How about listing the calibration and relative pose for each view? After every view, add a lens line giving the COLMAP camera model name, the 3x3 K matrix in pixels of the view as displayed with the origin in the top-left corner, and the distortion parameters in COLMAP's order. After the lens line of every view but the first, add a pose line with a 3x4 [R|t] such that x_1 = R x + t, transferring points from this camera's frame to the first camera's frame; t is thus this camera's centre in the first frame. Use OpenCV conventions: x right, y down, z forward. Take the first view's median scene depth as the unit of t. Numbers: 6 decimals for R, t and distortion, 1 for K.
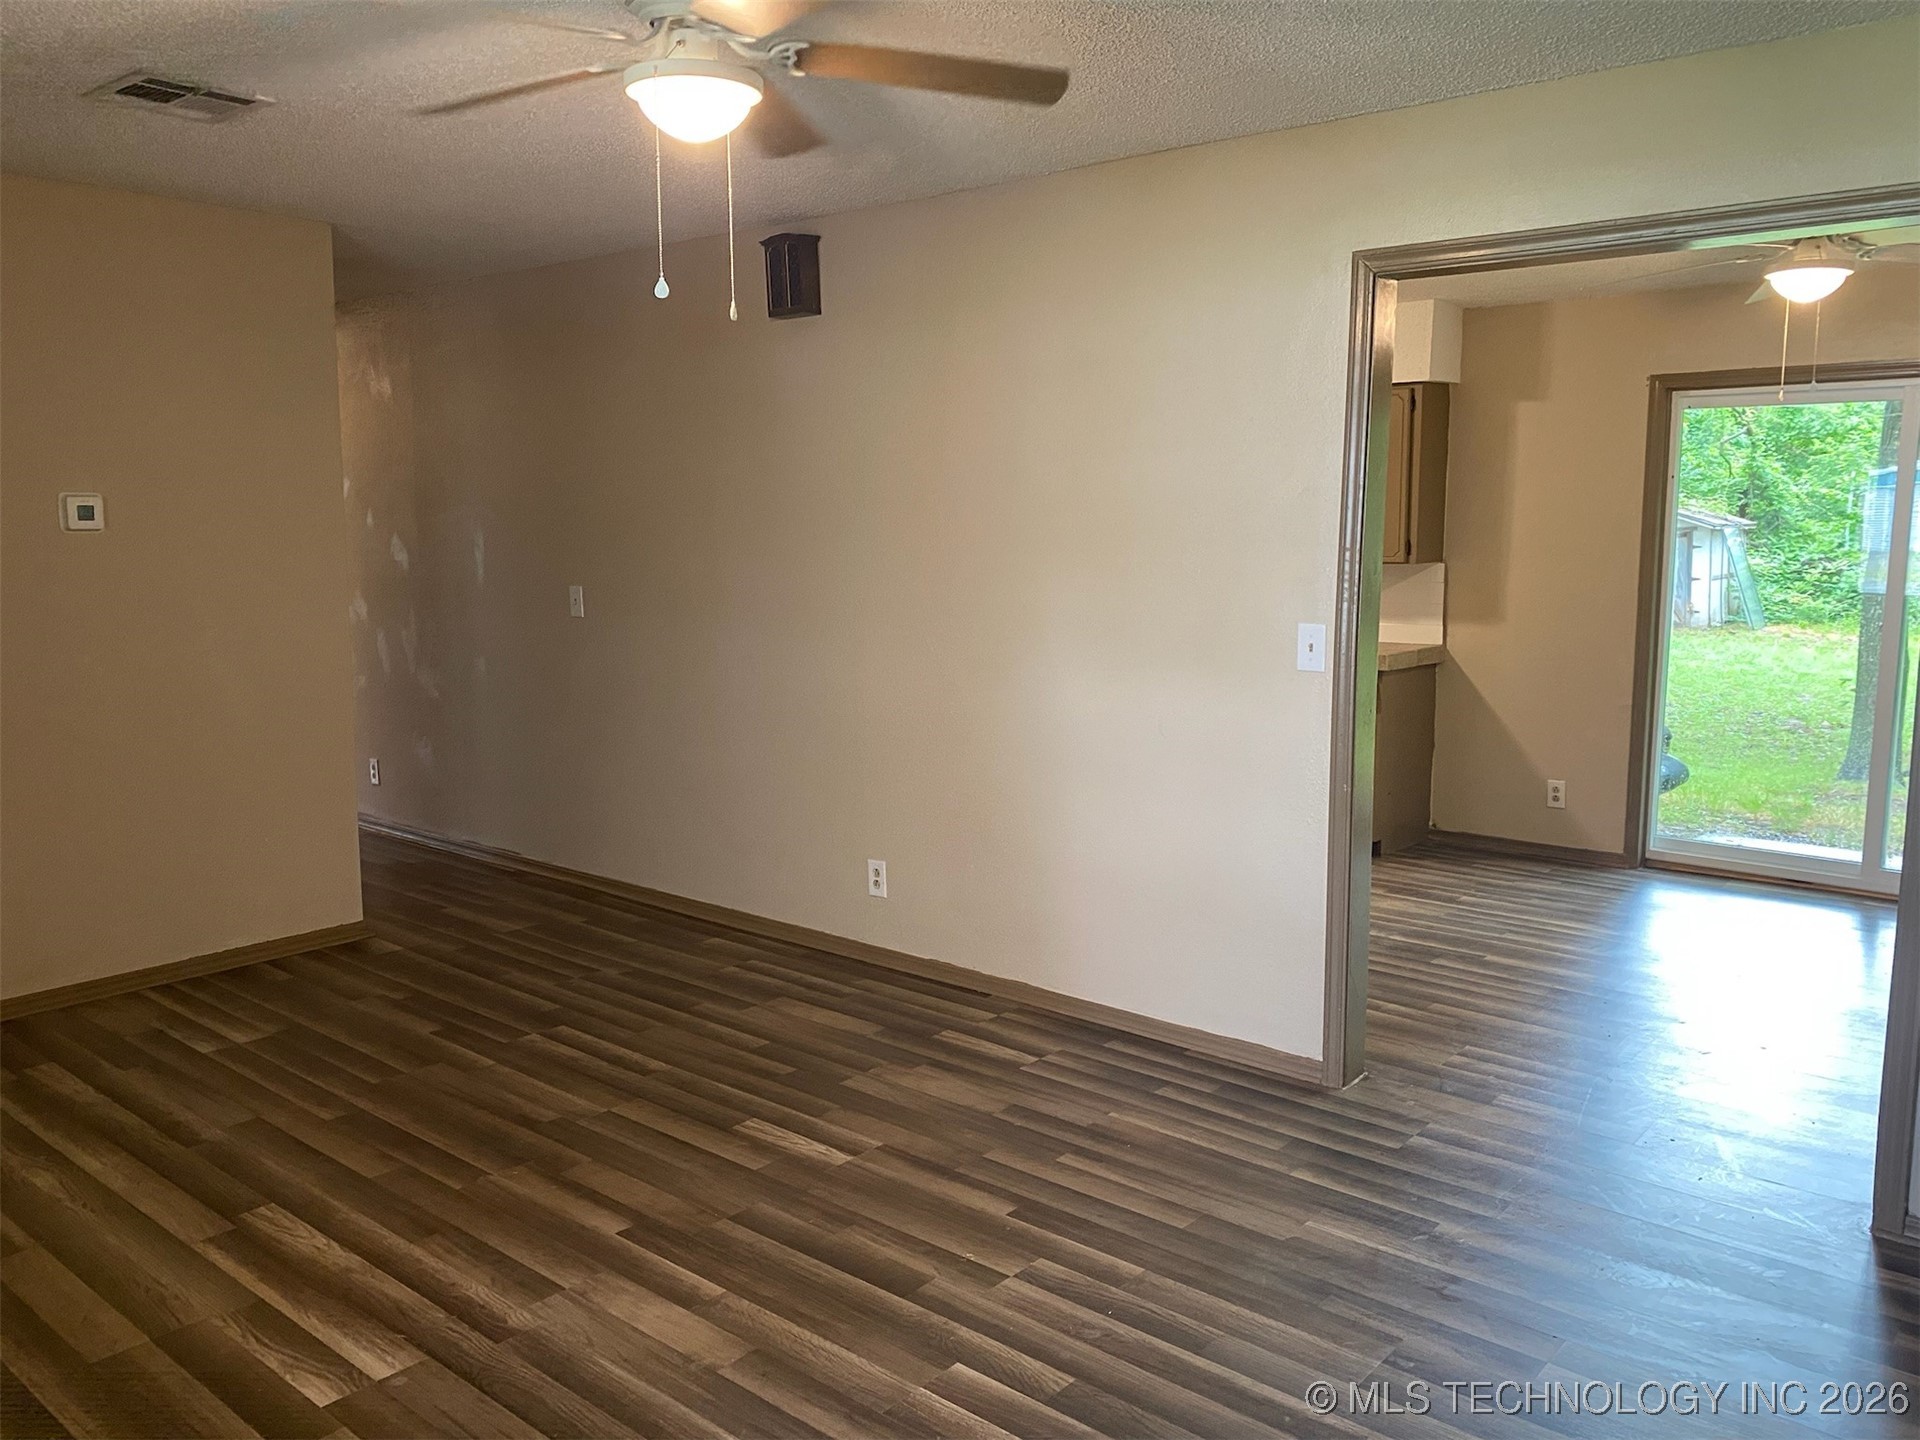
lens RADIAL K [[1458.0, 0, 985.6], [0, 1458.0, 707.4], [0, 0, 1]] dist [0.012915, -0.002768]
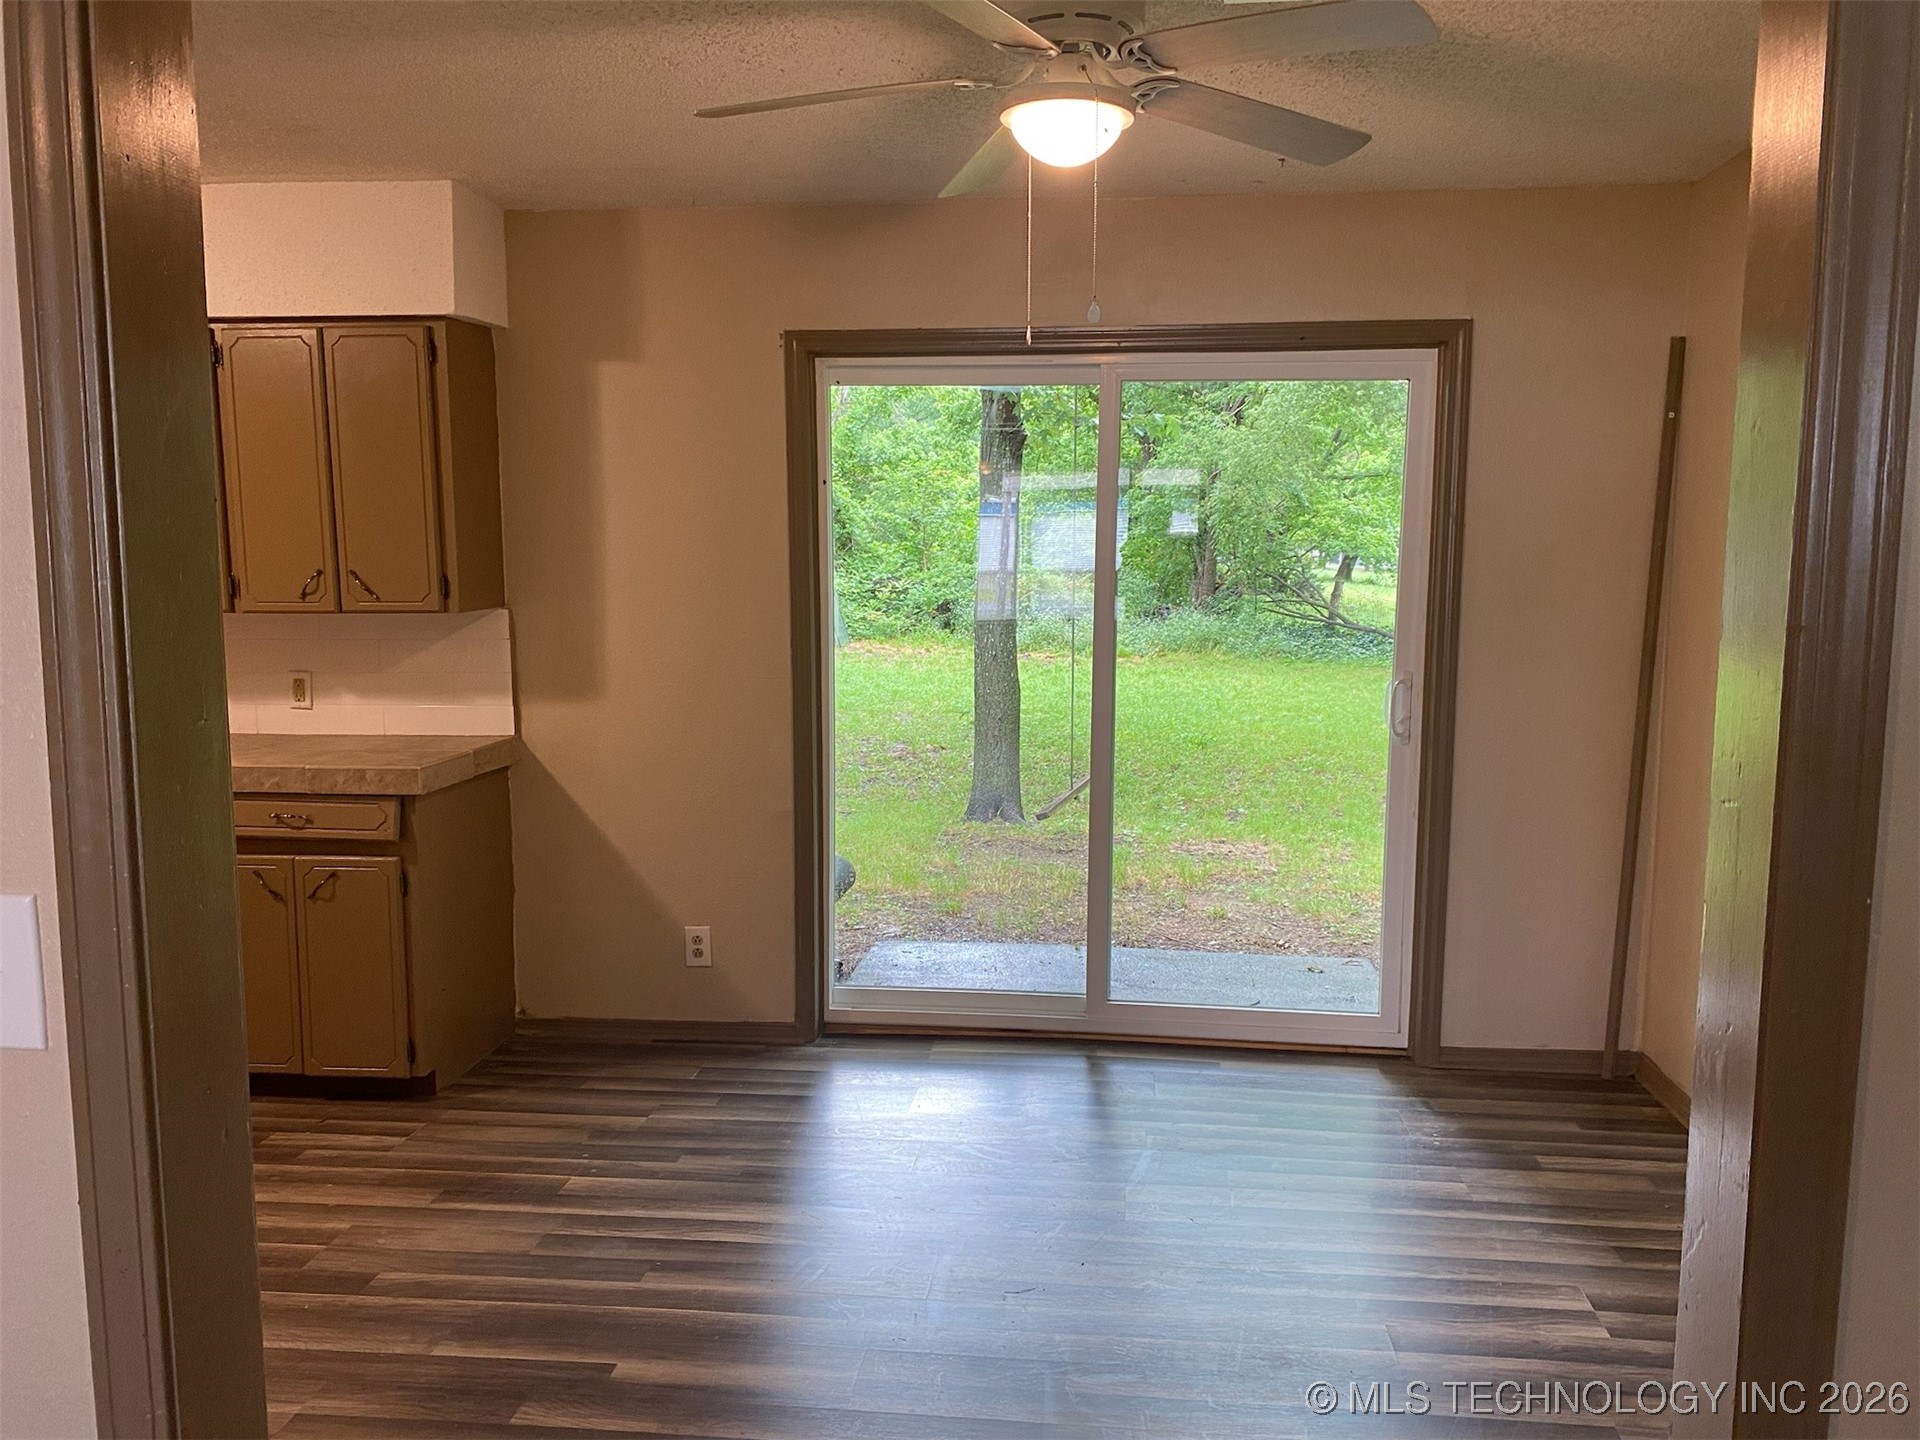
lens RADIAL K [[1454.4, 0, 976.8], [0, 1454.4, 719.5], [0, 0, 1]] dist [0.046818, -0.070907]
pose [[0.831292, -0.067443, 0.551729, 0.092602], [0.070533, 0.997387, 0.015648, -0.033169], [-0.551343, 0.025907, 0.833876, 0.254106]]
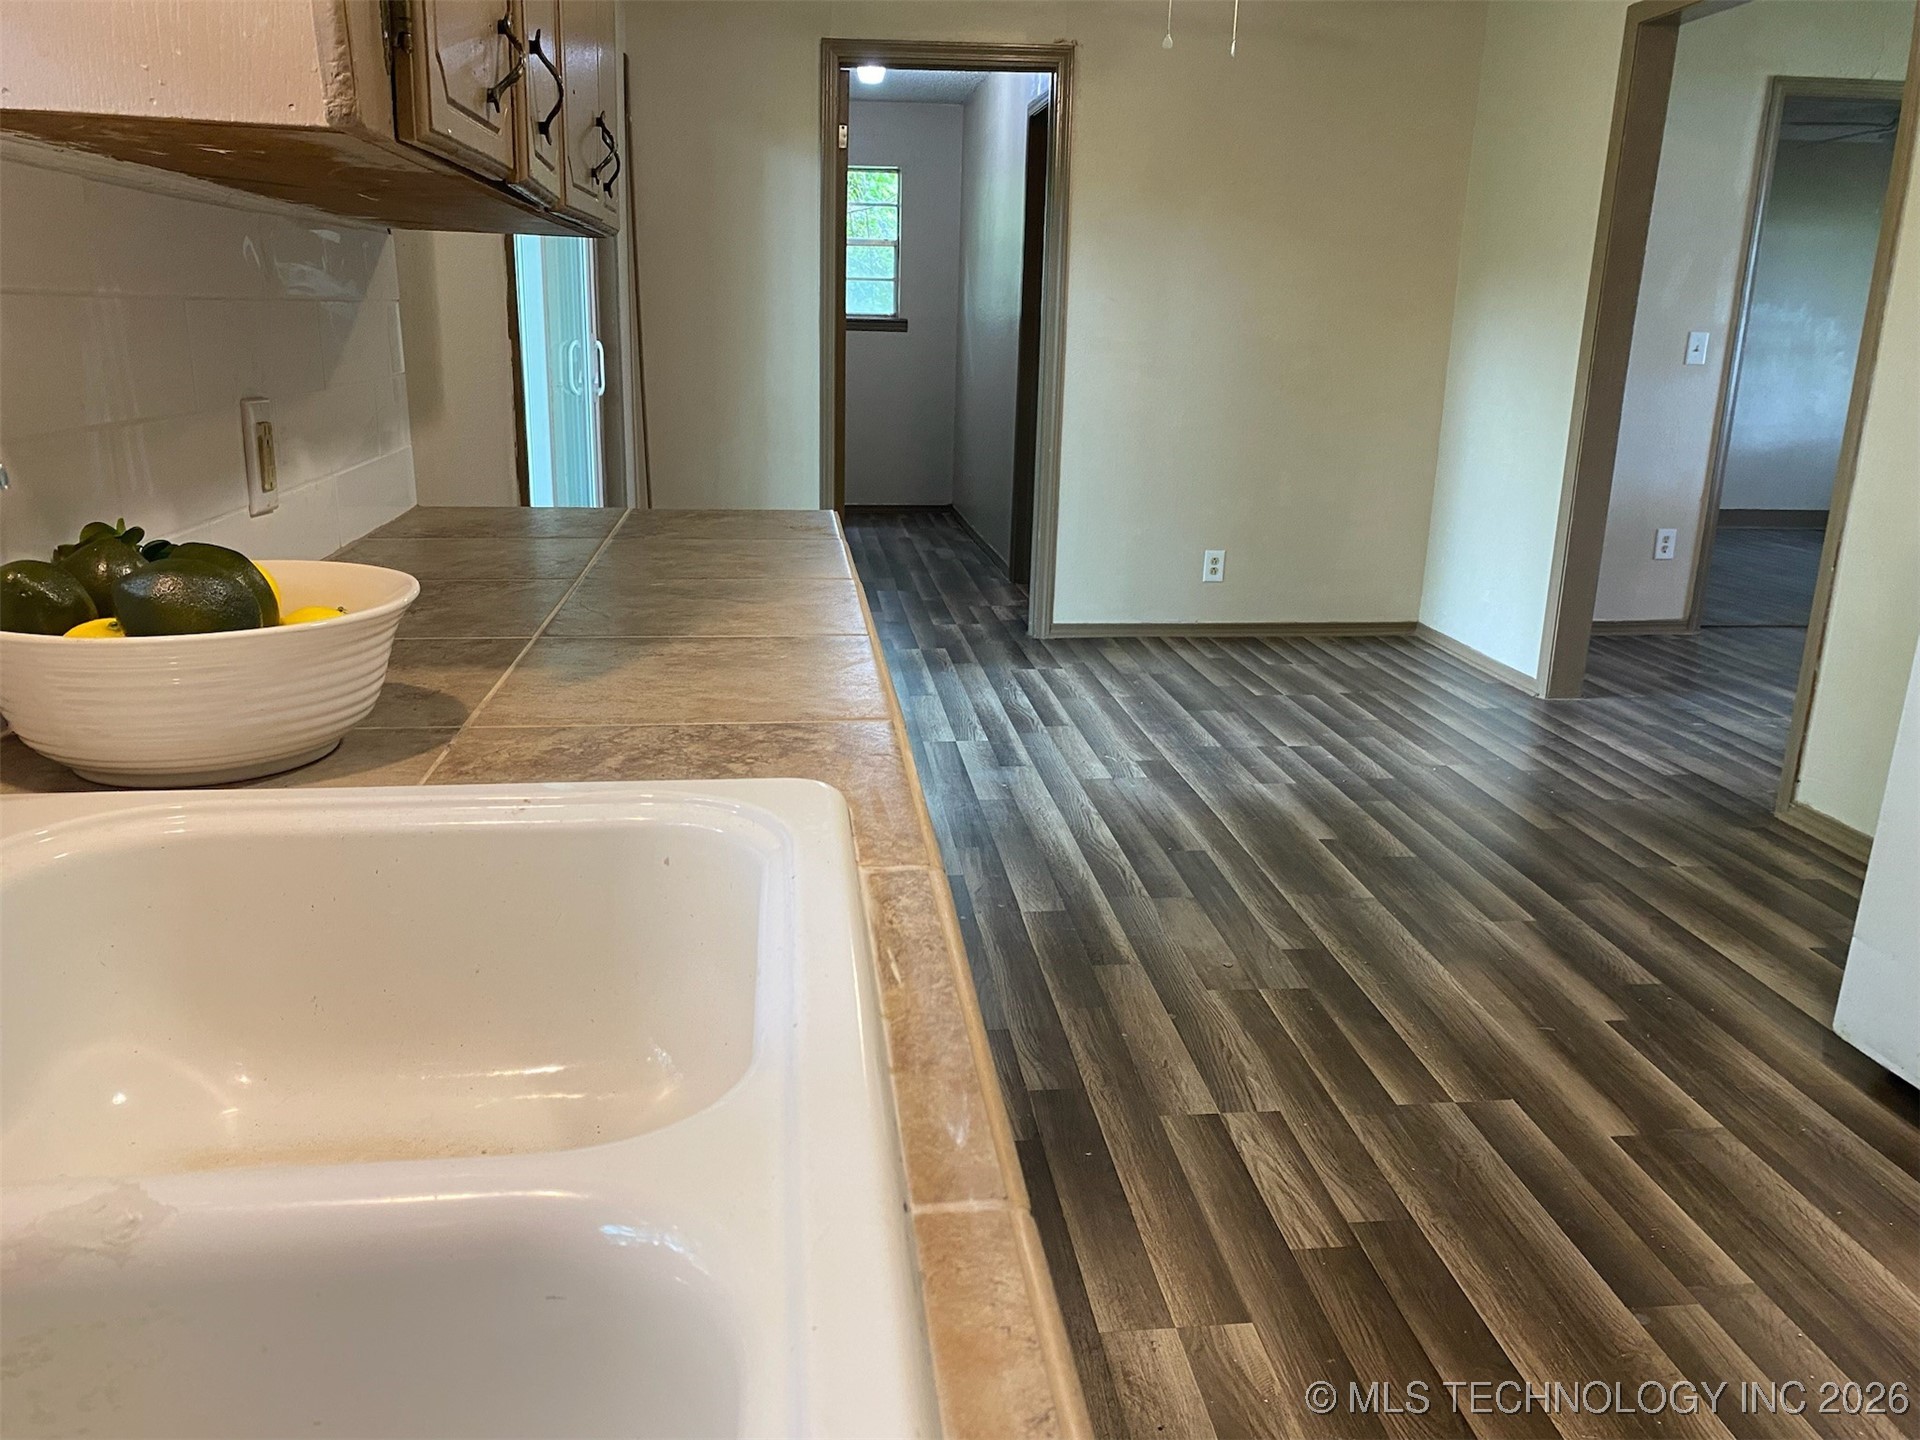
lens RADIAL K [[1454.4, 0, 976.8], [0, 1454.4, 719.5], [0, 0, 1]] dist [0.046818, -0.070907]
pose [[-0.723329, -0.201329, 0.660501, 0.006101], [0.060378, 0.934445, 0.350951, -0.073737], [-0.687858, 0.293733, -0.663756, 0.829401]]
